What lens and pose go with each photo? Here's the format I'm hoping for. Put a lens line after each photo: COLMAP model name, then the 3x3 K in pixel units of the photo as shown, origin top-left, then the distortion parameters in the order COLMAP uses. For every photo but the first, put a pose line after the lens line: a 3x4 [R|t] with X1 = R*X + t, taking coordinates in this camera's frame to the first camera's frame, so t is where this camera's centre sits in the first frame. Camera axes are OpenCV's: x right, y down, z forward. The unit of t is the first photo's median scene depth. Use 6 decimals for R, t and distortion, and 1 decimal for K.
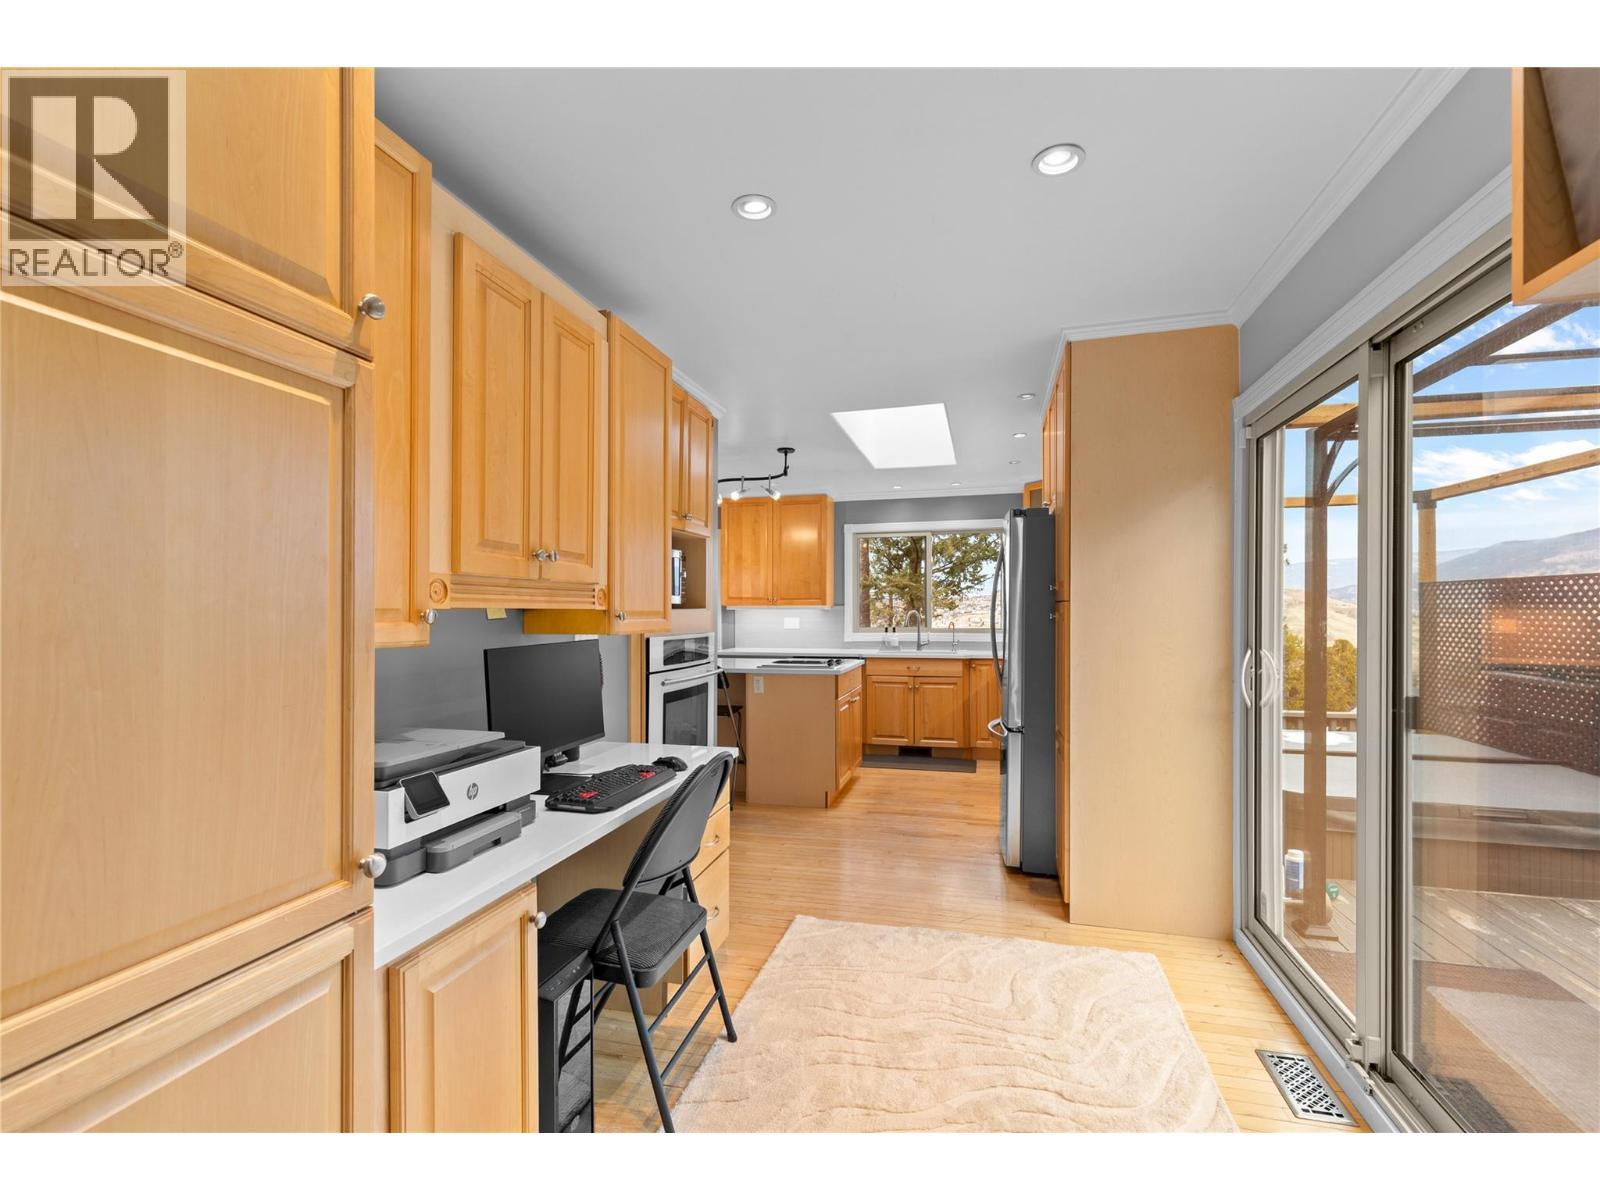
lens RADIAL K [[716.3, 0, 796.9], [0, 716.3, 610.3], [0, 0, 1]] dist [0.004994, -0.001392]
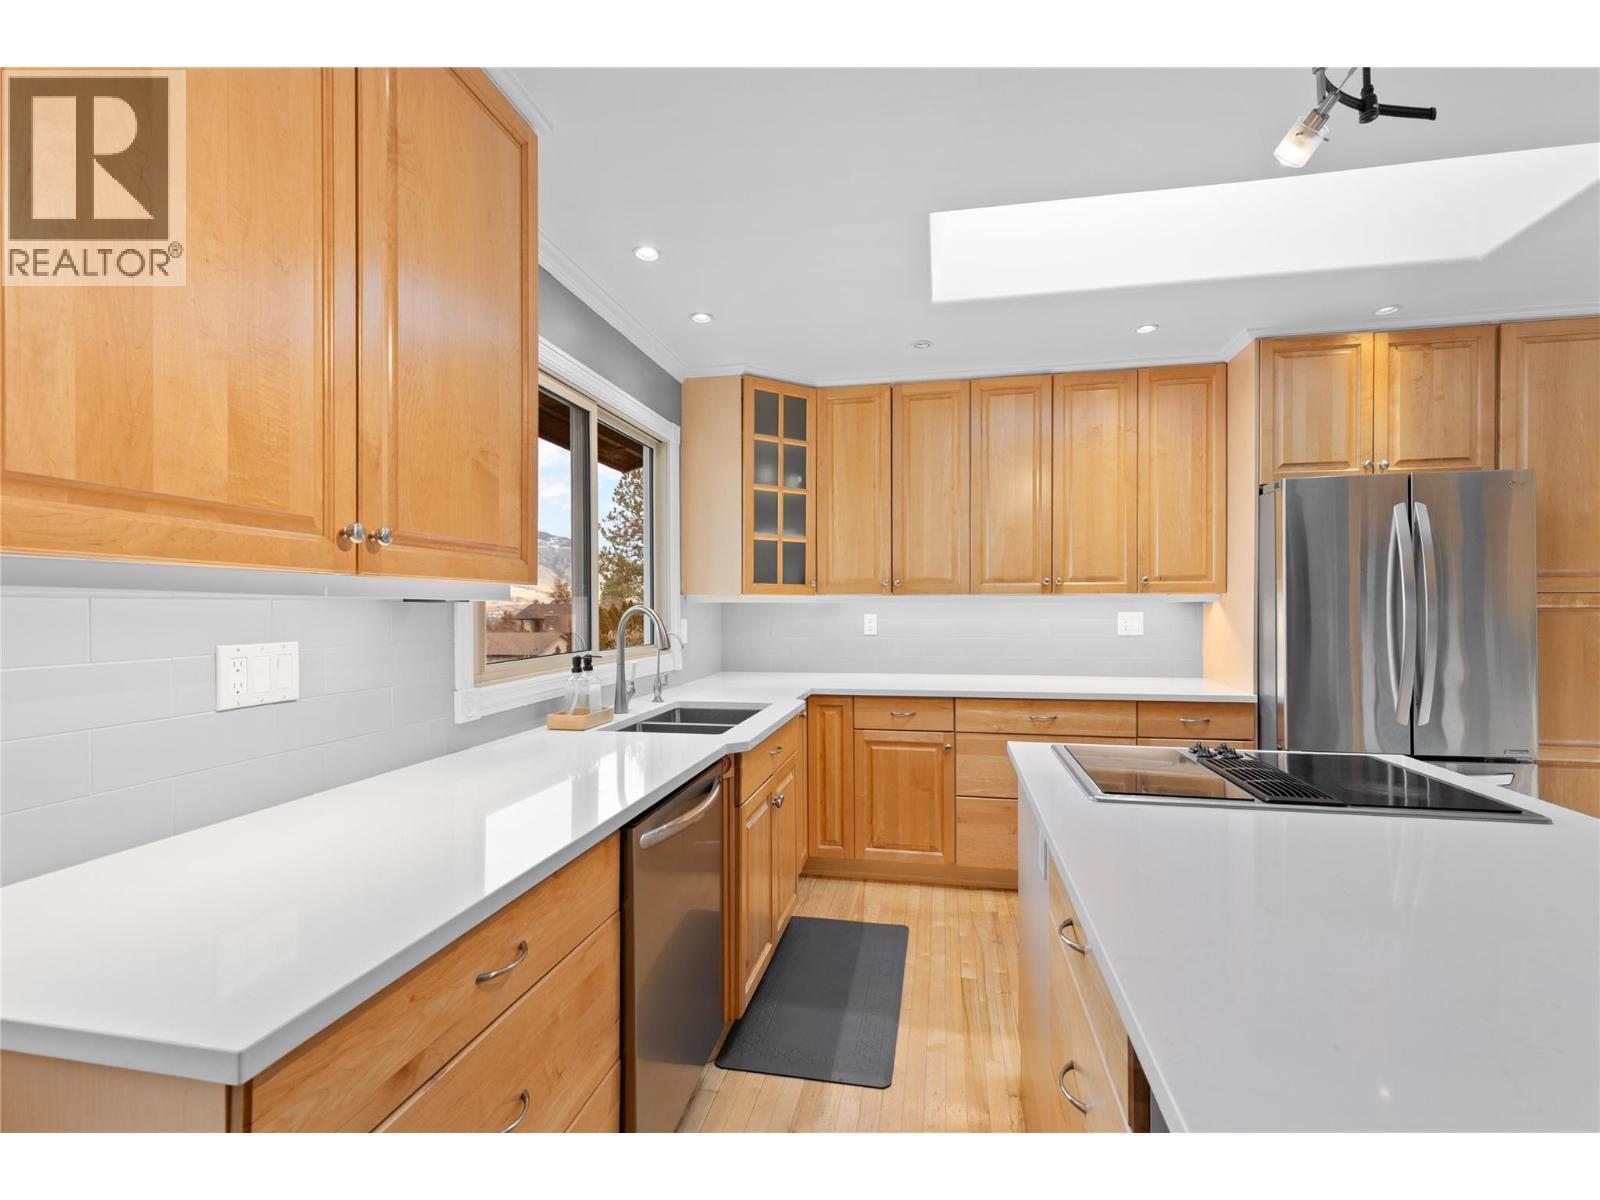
lens RADIAL K [[716.3, 0, 797.4], [0, 716.3, 609.9], [0, 0, 1]] dist [0.004994, -0.001392]
pose [[-0.058828, -0.001411, 0.998267, -0.206758], [0.006310, 0.999978, 0.001785, 0.002048], [-0.998248, 0.006404, -0.058818, 0.906726]]
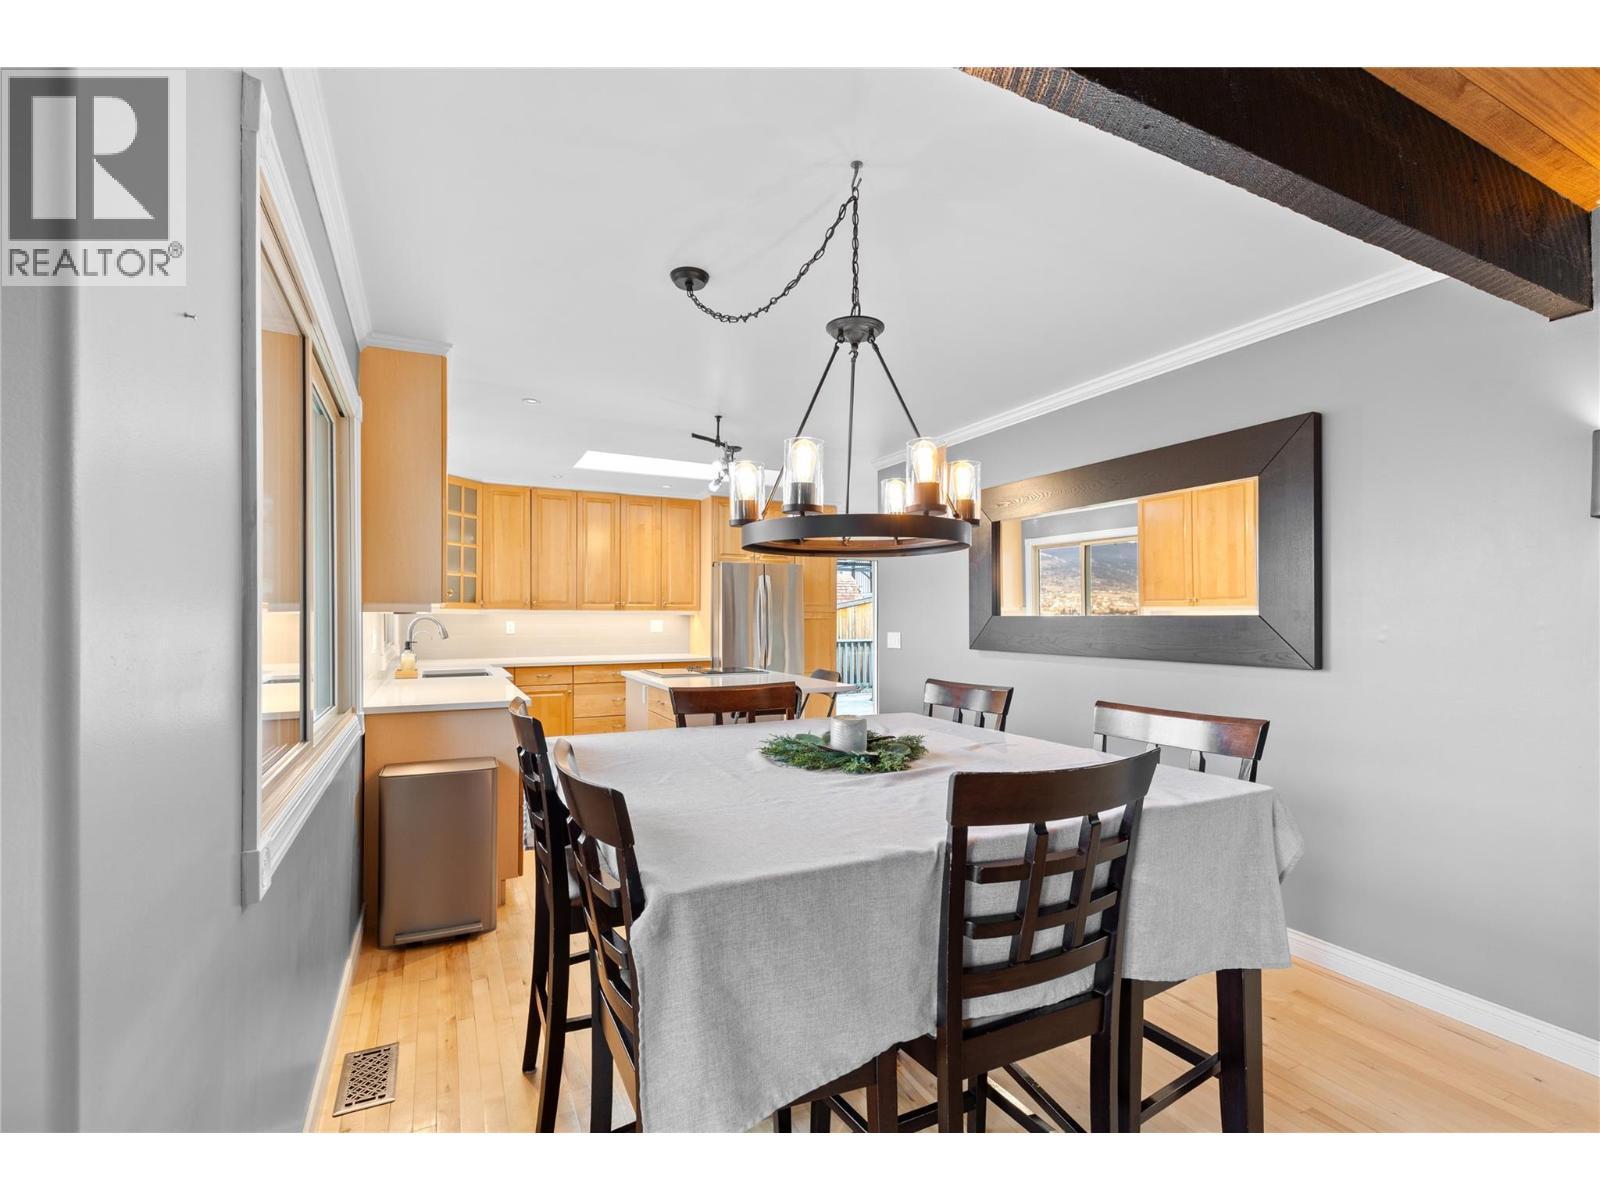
lens RADIAL K [[716.3, 0, 795.3], [0, 716.3, 615.1], [0, 0, 1]] dist [0.004994, -0.001392]
pose [[-0.658033, 0.004220, 0.752977, -0.579855], [0.004215, 0.999989, -0.001920, 0.002133], [-0.752977, 0.001911, -0.658044, 1.146427]]
